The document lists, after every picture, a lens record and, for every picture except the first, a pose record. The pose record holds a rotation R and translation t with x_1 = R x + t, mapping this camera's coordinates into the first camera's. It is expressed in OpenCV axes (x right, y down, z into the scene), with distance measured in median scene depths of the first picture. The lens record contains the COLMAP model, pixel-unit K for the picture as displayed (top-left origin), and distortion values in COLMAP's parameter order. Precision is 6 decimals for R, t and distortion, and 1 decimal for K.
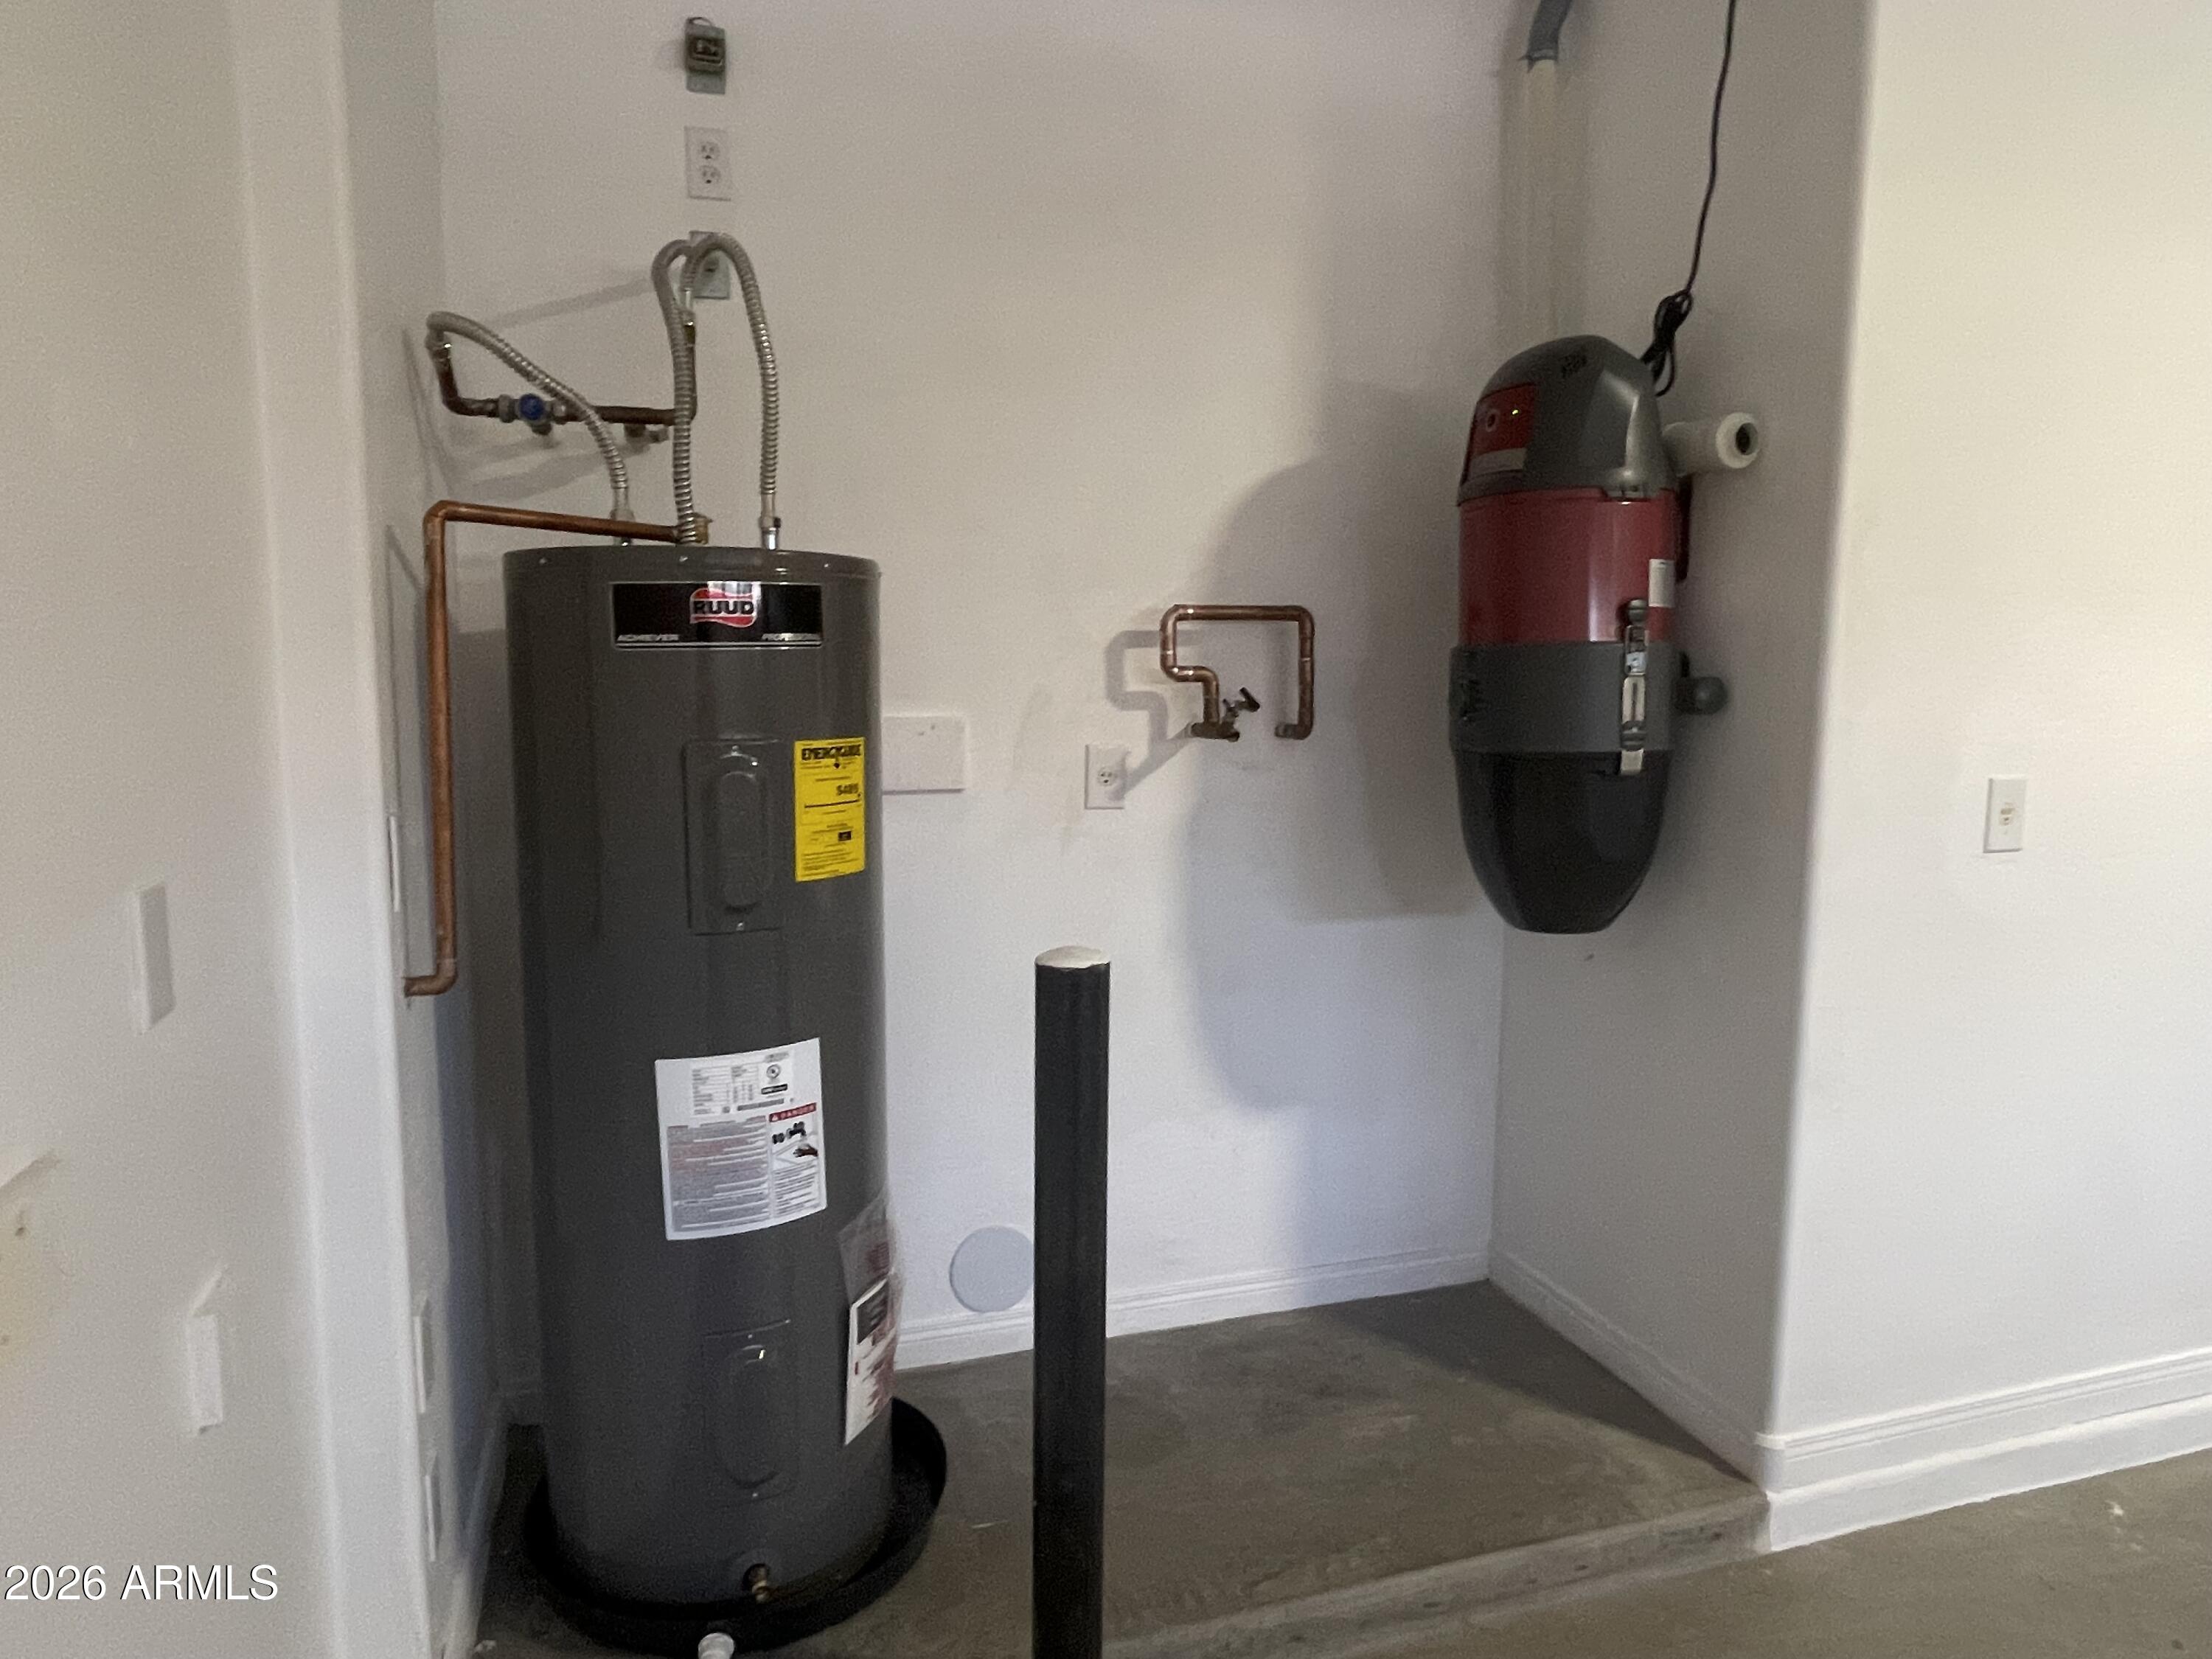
lens RADIAL K [[1358.8, 0, 1106.0], [0, 1358.8, 829.5], [0, 0, 1]] dist [0.003440, 0.000800]
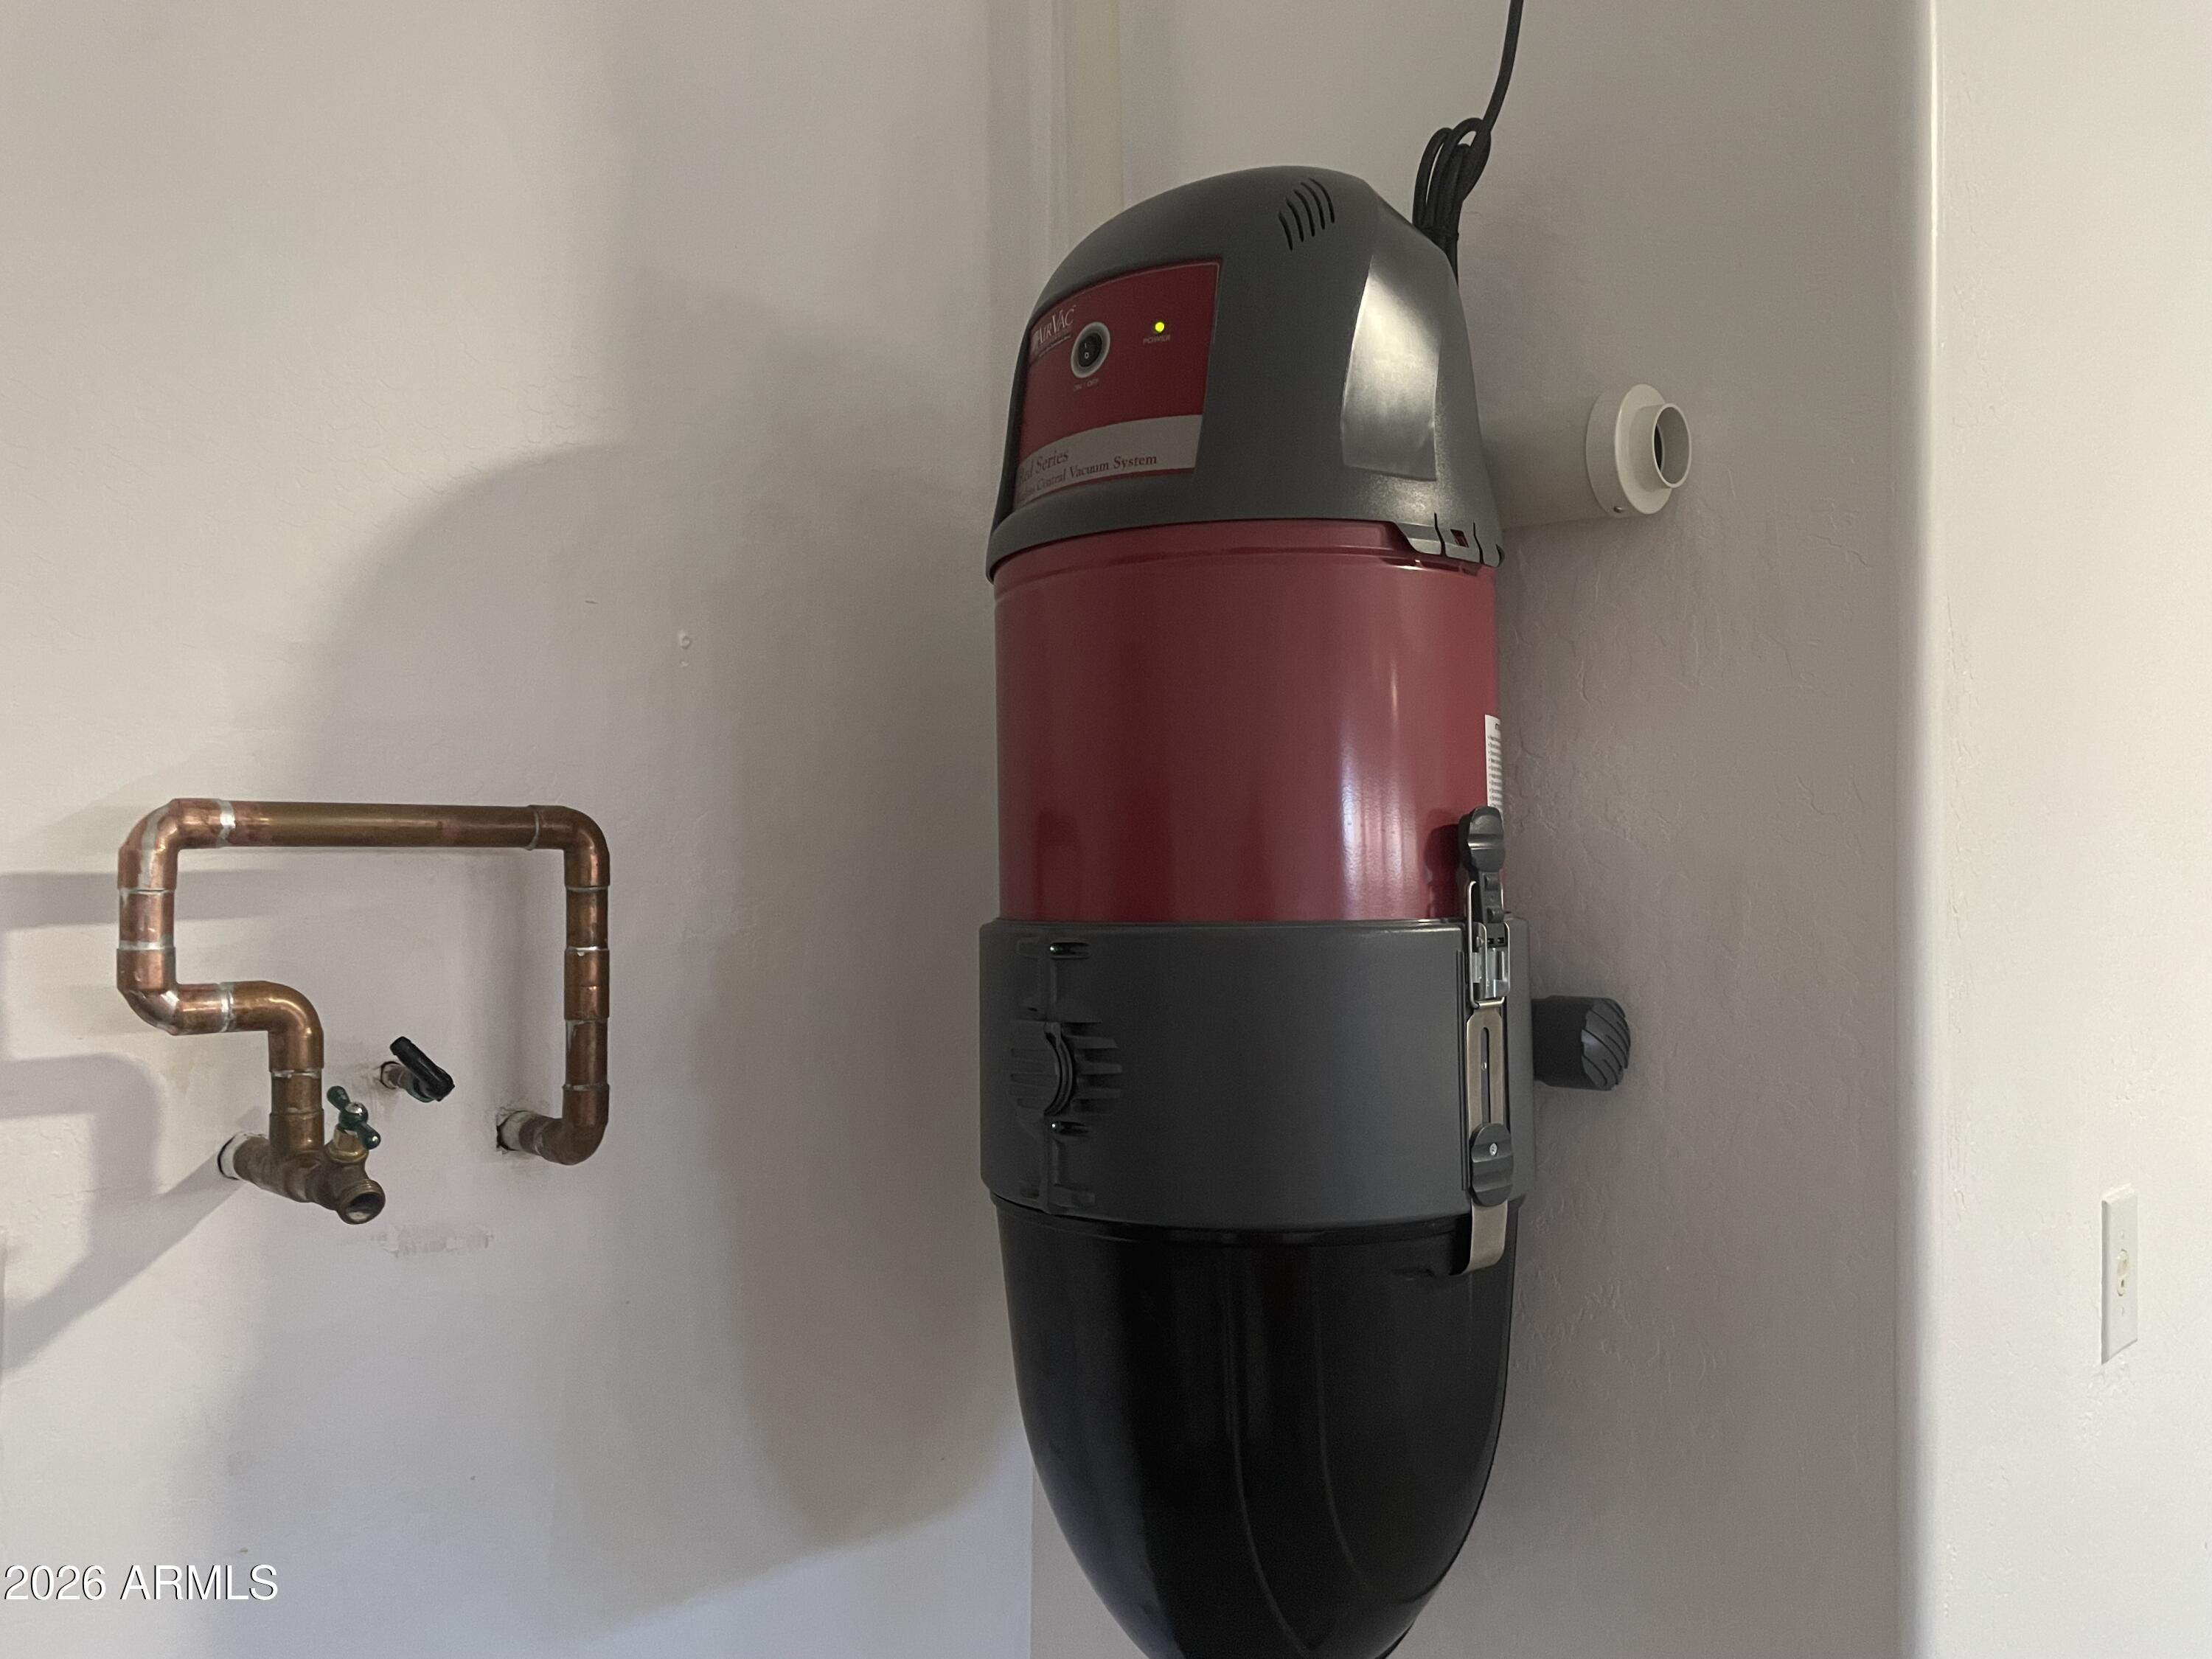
lens RADIAL K [[1676.0, 0, 1106.4], [0, 1676.0, 791.0], [0, 0, 1]] dist [0.018753, -0.002721]
pose [[0.890034, 0.021043, 0.455408, 0.065662], [0.053207, 0.987313, -0.149606, -0.094493], [-0.452778, 0.157385, 0.877623, 0.541261]]
